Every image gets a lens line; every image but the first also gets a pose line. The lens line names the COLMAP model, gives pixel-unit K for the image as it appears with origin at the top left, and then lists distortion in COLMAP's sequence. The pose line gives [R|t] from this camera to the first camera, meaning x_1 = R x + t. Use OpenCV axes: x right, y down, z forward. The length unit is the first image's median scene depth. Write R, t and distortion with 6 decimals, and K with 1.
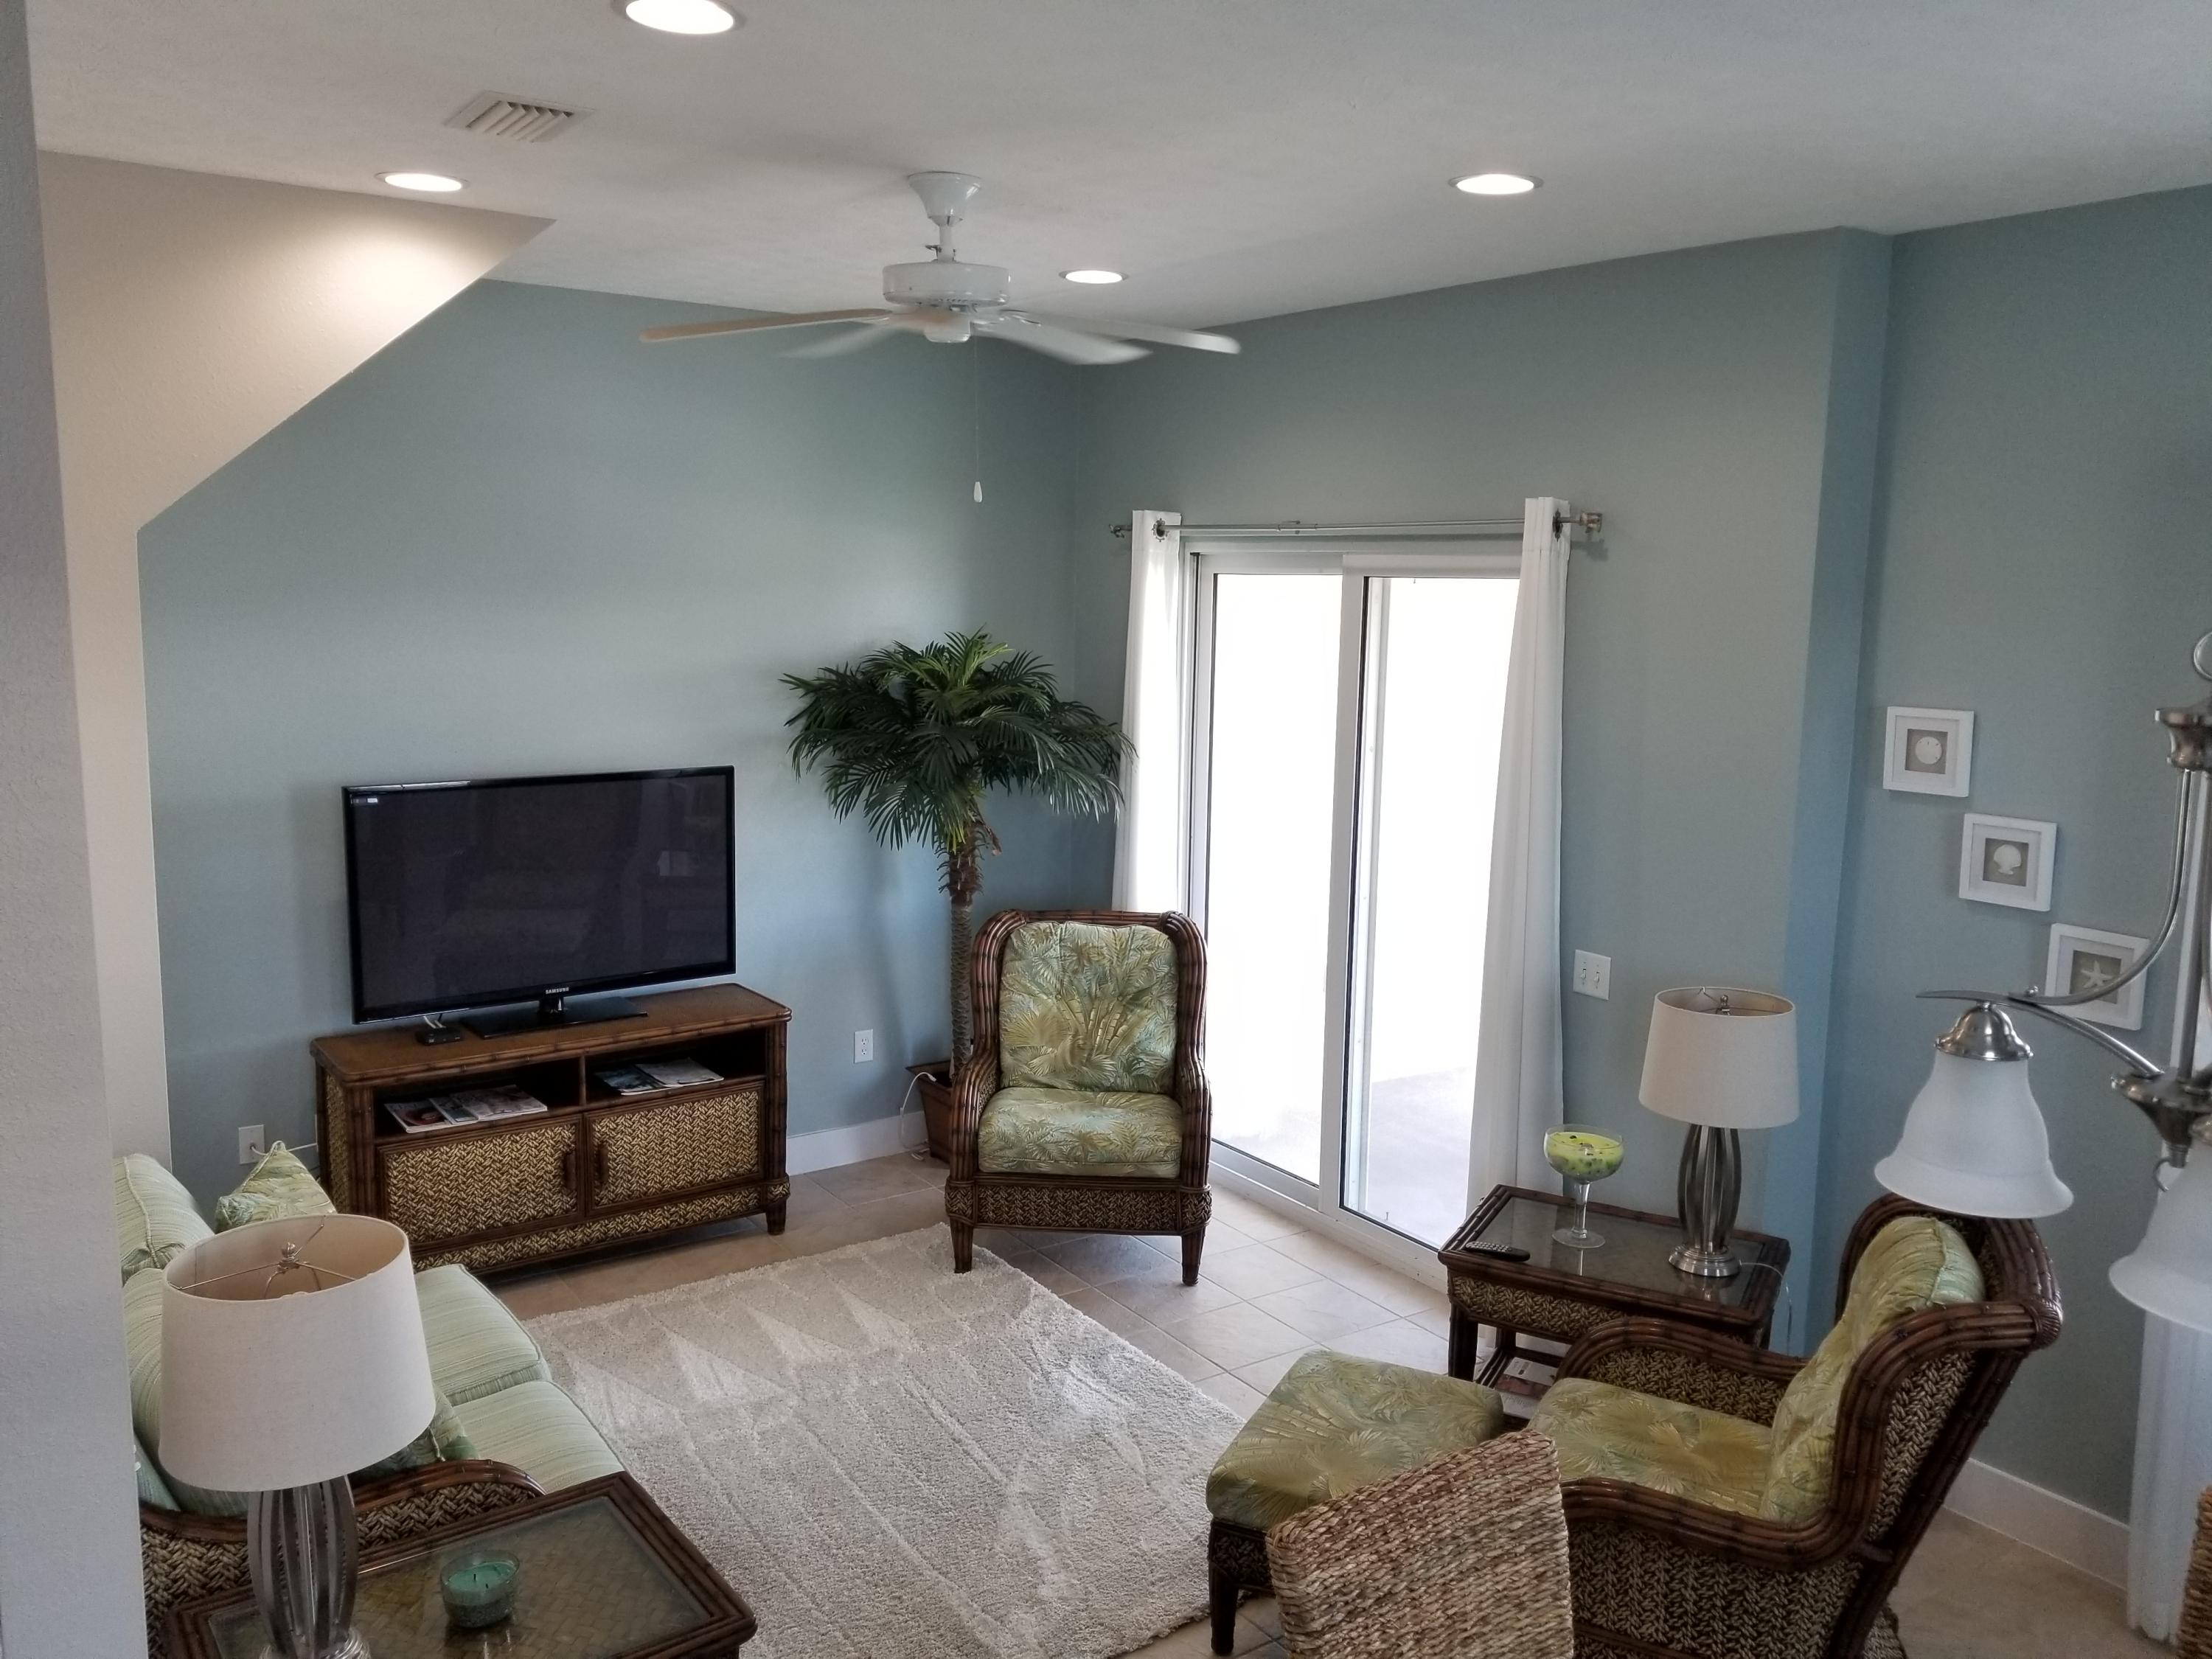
lens RADIAL K [[1729.5, 0, 1133.8], [0, 1729.5, 829.6], [0, 0, 1]] dist [0.083192, -0.006098]
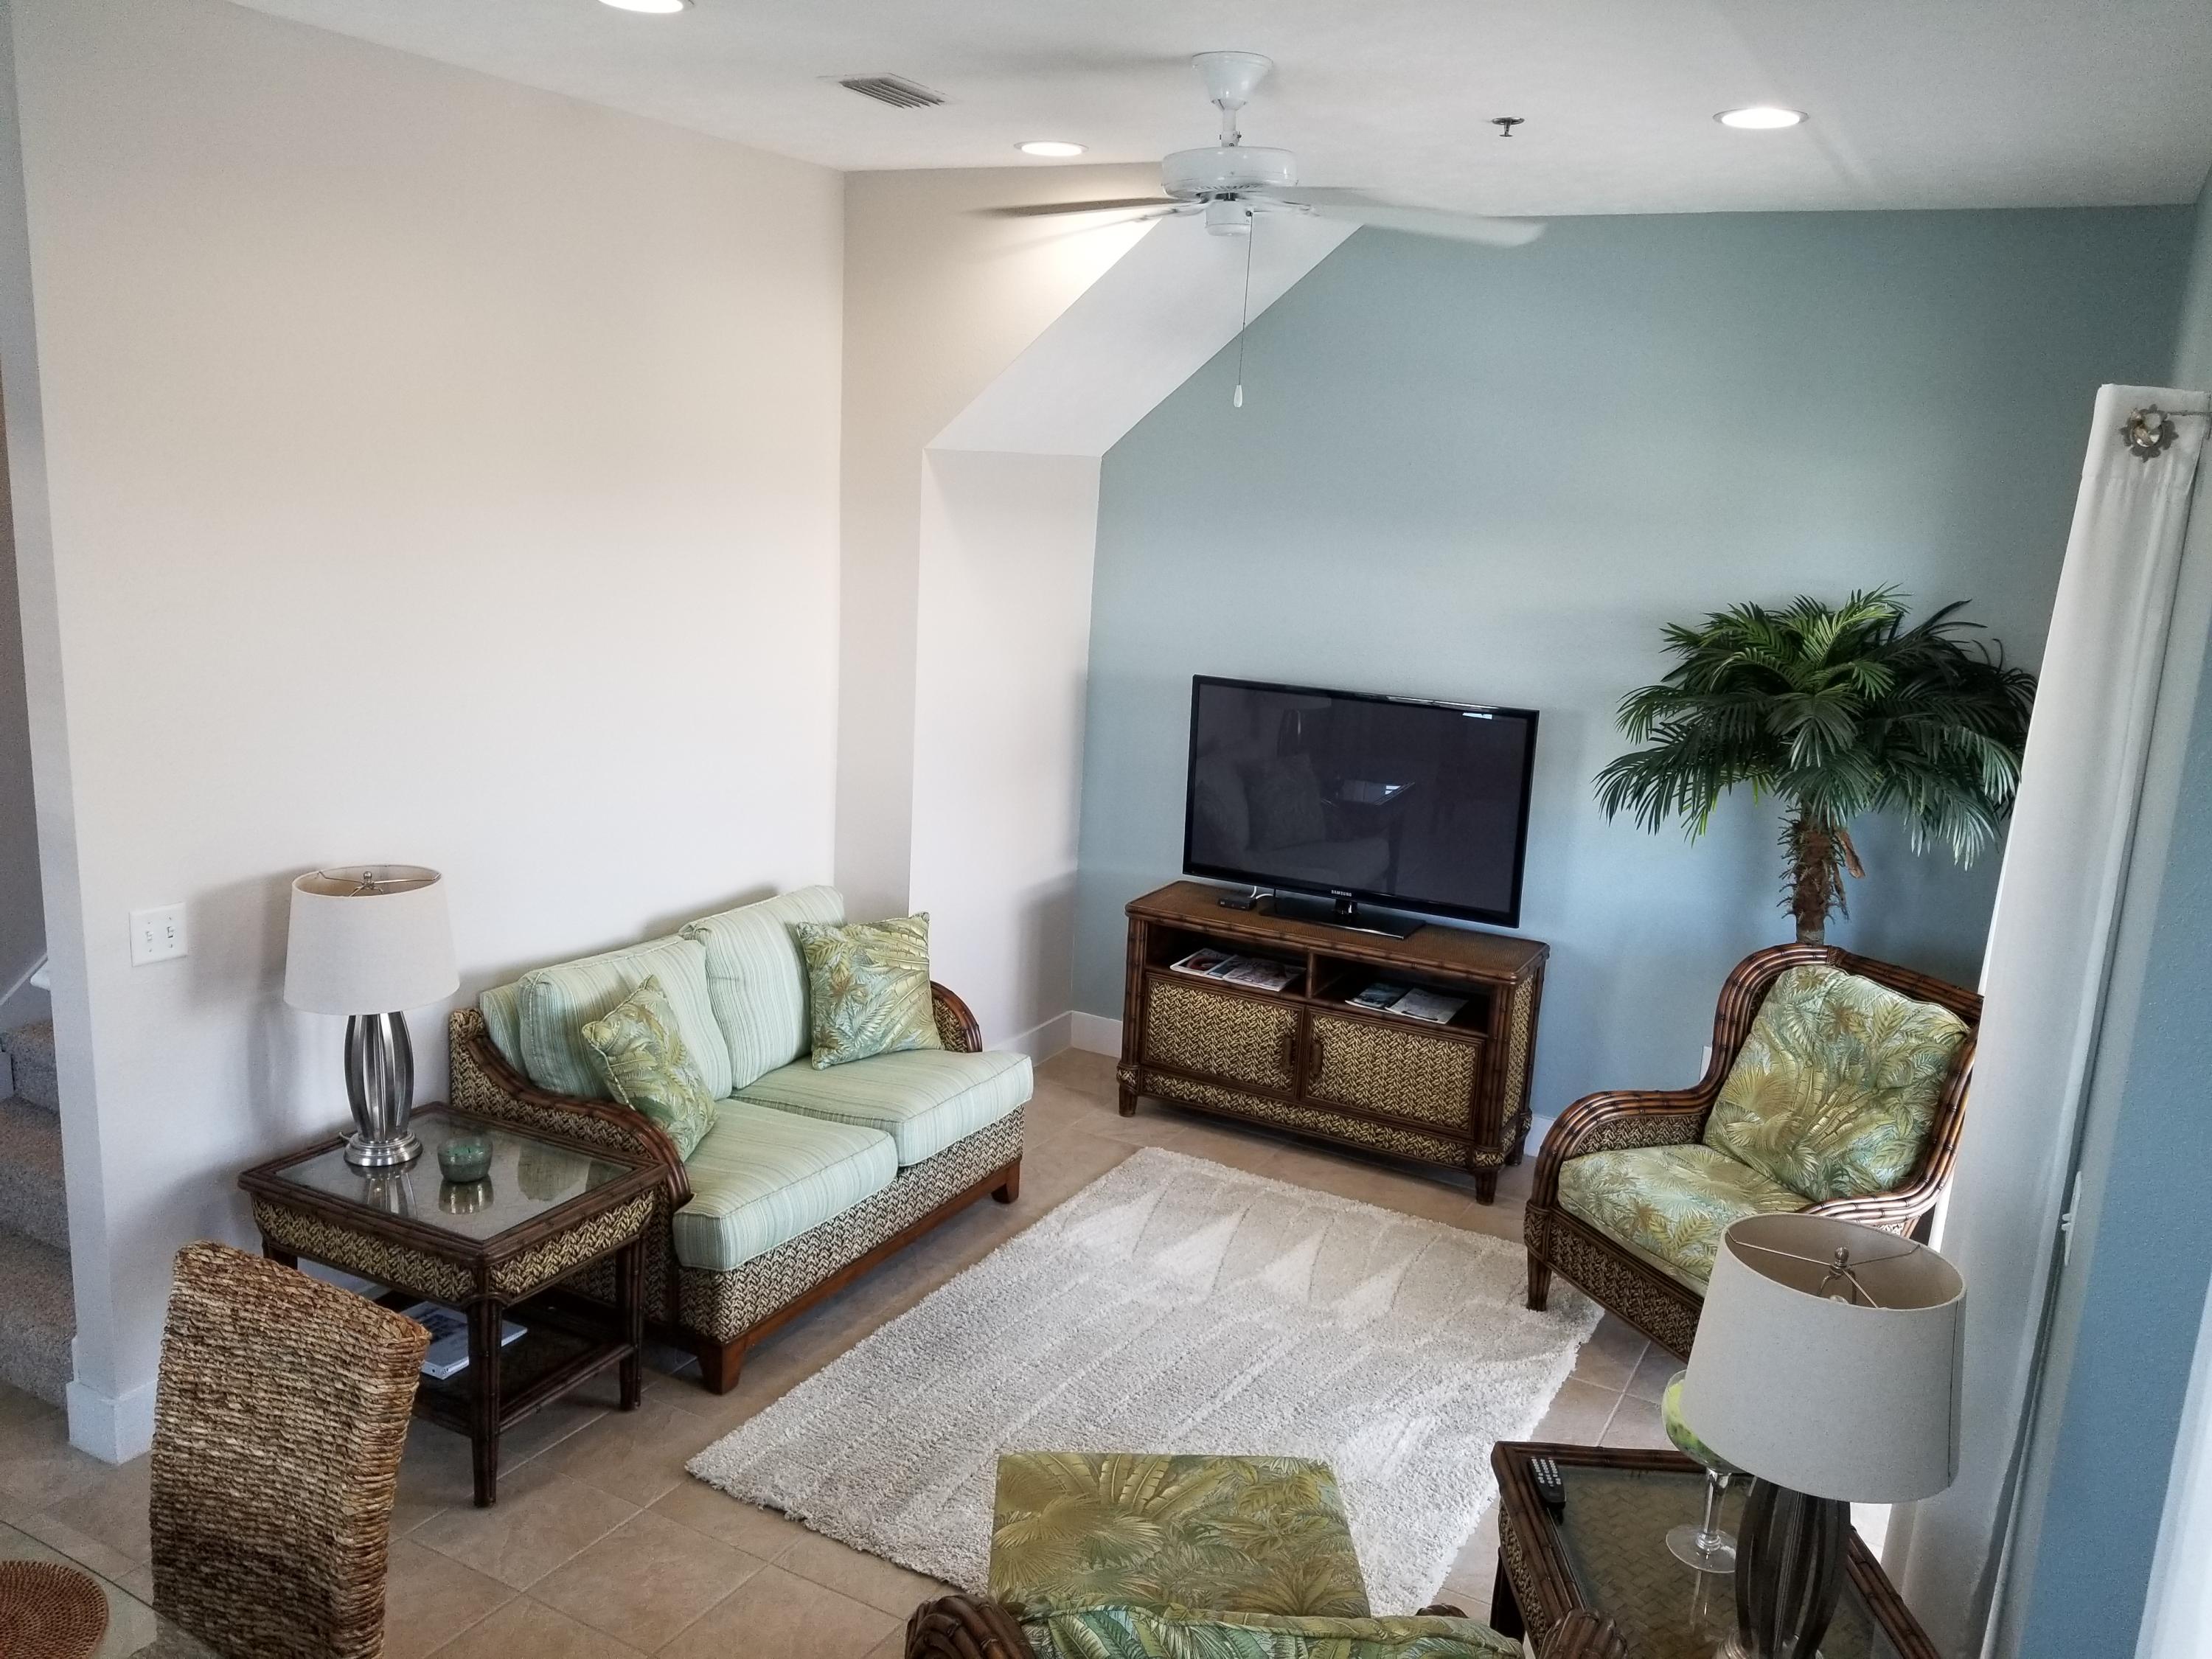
lens RADIAL K [[1729.5, 0, 1133.8], [0, 1729.5, 829.6], [0, 0, 1]] dist [0.083192, -0.006098]
pose [[0.445208, 0.187265, -0.875627, 0.530149], [-0.176927, 0.977005, 0.118988, -0.049185], [0.877774, 0.101947, 0.468102, 0.385230]]
